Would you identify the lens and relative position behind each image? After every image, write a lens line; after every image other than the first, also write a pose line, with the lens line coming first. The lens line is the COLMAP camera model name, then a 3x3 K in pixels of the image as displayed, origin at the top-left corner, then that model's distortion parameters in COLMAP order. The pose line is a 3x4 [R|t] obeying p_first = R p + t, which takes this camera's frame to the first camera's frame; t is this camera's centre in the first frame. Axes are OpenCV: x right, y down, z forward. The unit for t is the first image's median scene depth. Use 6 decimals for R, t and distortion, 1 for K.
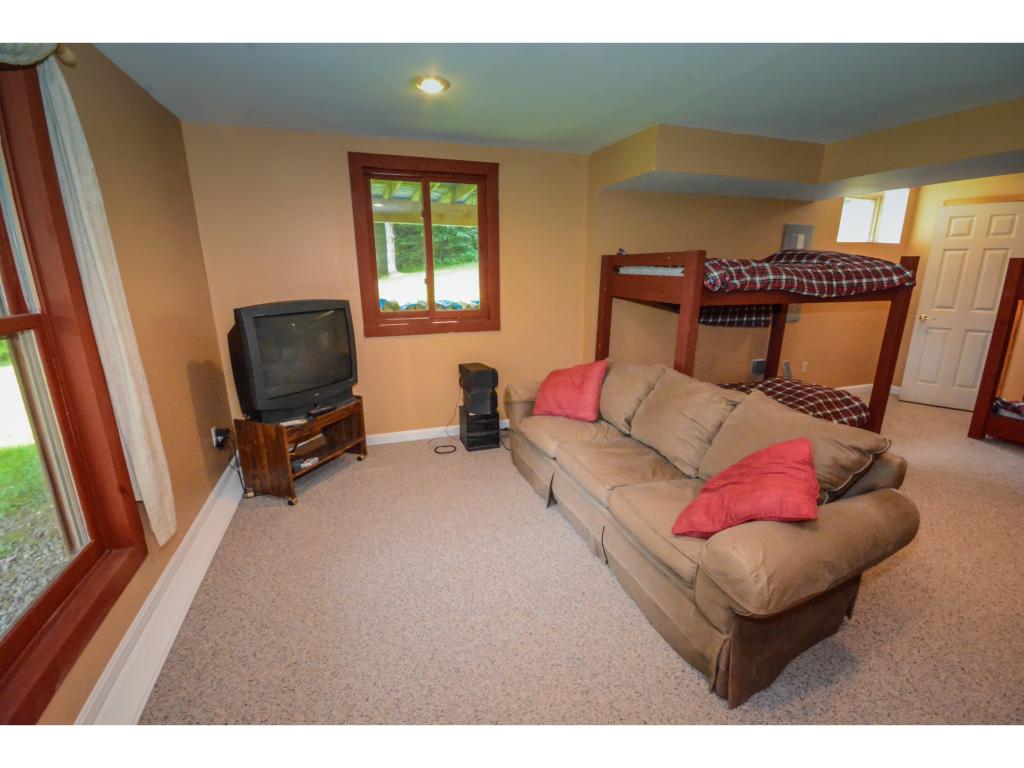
lens RADIAL K [[467.9, 0, 513.9], [0, 467.9, 387.3], [0, 0, 1]] dist [0.002079, -0.000964]
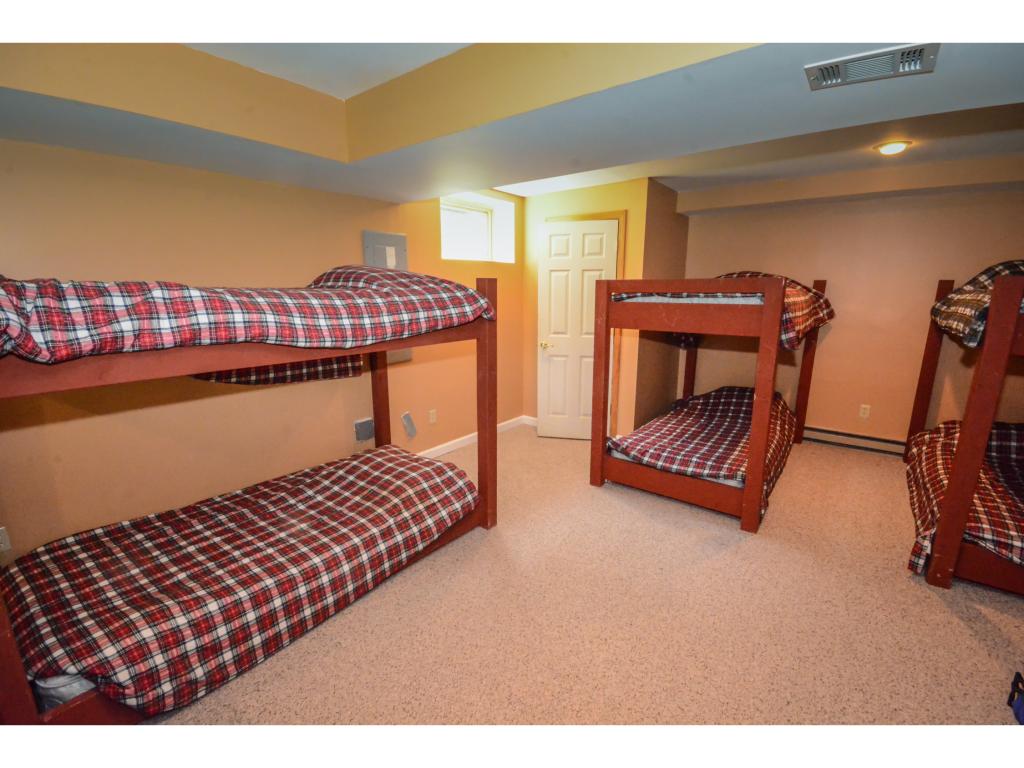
lens RADIAL K [[467.9, 0, 512.4], [0, 467.9, 385.6], [0, 0, 1]] dist [0.002079, -0.000964]
pose [[0.848304, -0.112275, 0.517470, 0.450027], [0.133103, 0.991097, -0.003162, -0.098917], [-0.512508, 0.071559, 0.855696, 0.343872]]
